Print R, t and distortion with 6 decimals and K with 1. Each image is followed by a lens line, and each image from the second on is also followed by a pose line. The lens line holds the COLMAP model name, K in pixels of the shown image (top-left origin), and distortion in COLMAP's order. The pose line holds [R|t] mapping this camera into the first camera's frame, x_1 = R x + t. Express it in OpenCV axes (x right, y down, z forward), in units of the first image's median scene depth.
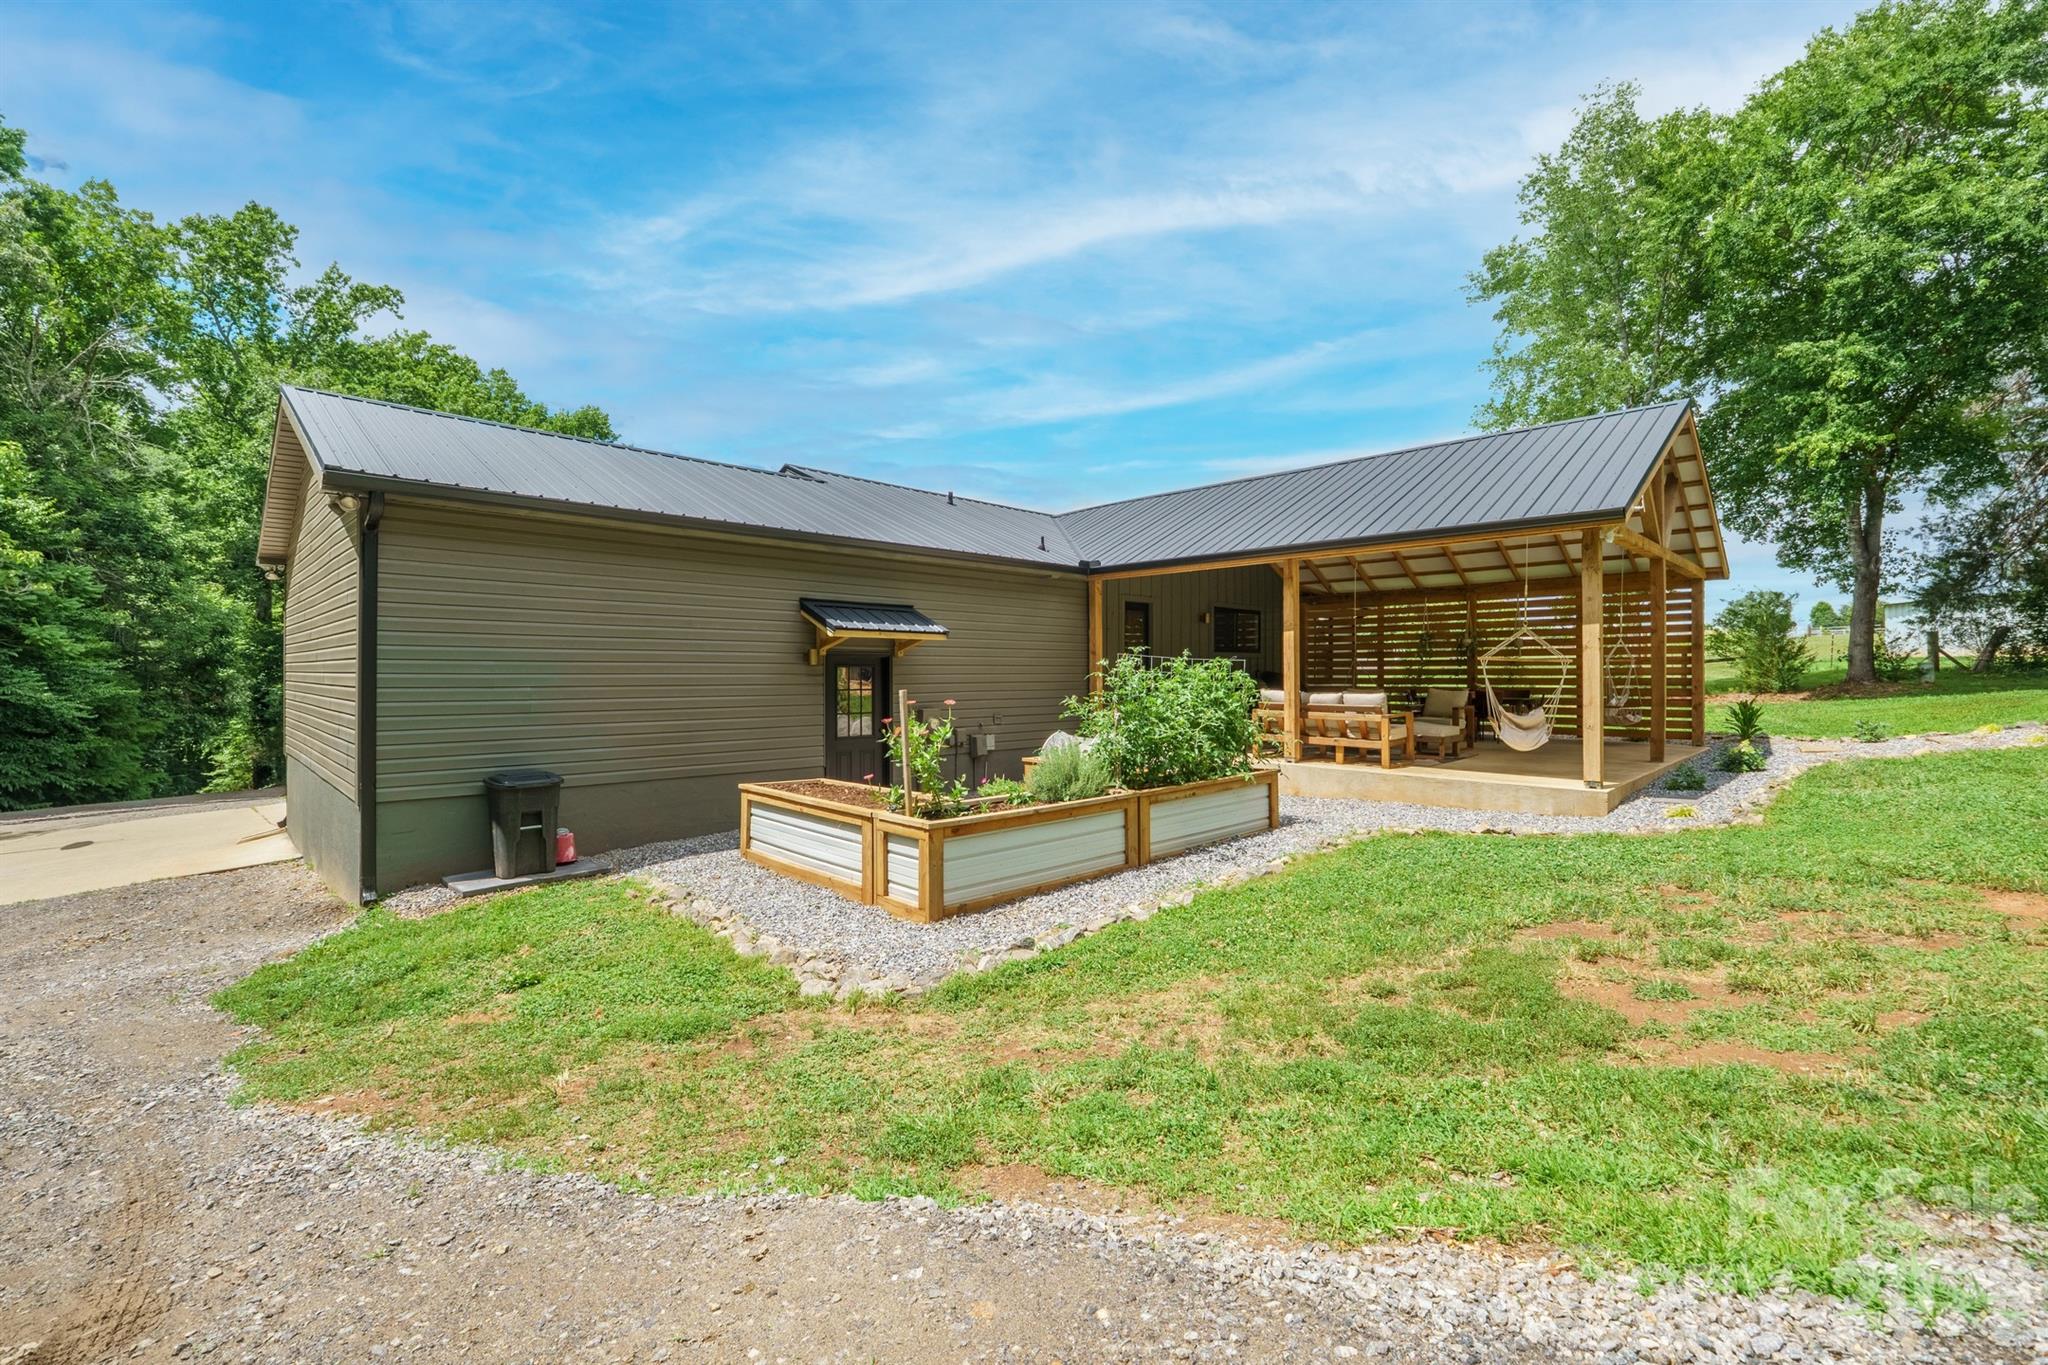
lens RADIAL K [[869.5, 0, 1024.0], [0, 869.5, 682.5], [0, 0, 1]] dist [0.000266, 0.000061]
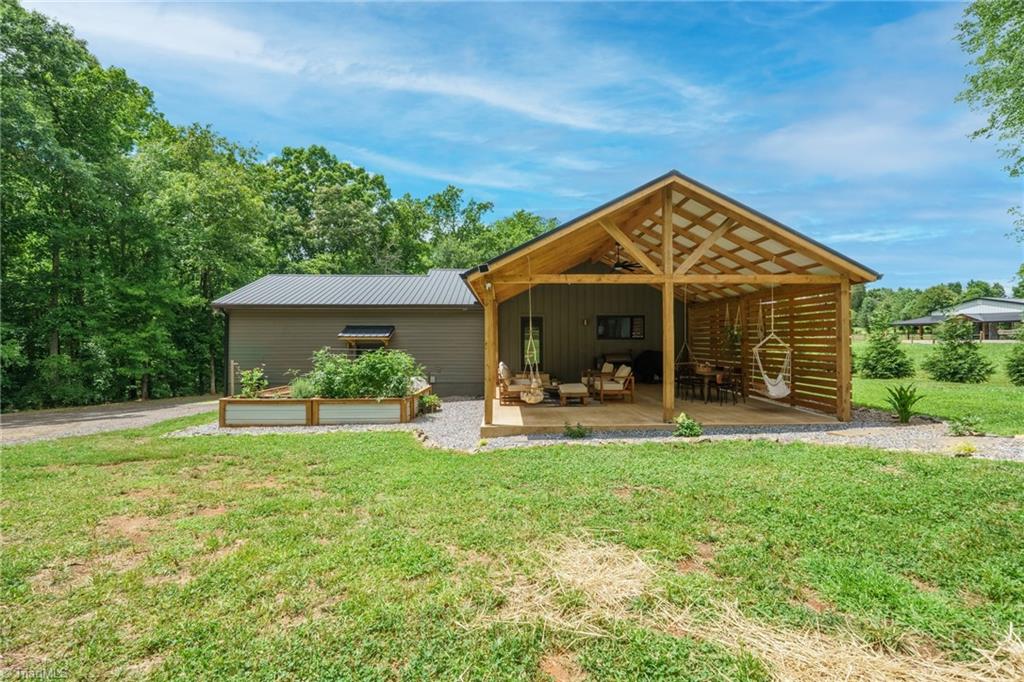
lens RADIAL K [[438.0, 0, 512.0], [0, 438.0, 341.0], [0, 0, 1]] dist [0.000168, 0.000000]
pose [[0.723243, -0.000989, -0.690592, 0.571933], [-0.006799, 0.999940, -0.008553, -0.018731], [0.690560, 0.010881, 0.723194, 0.156513]]
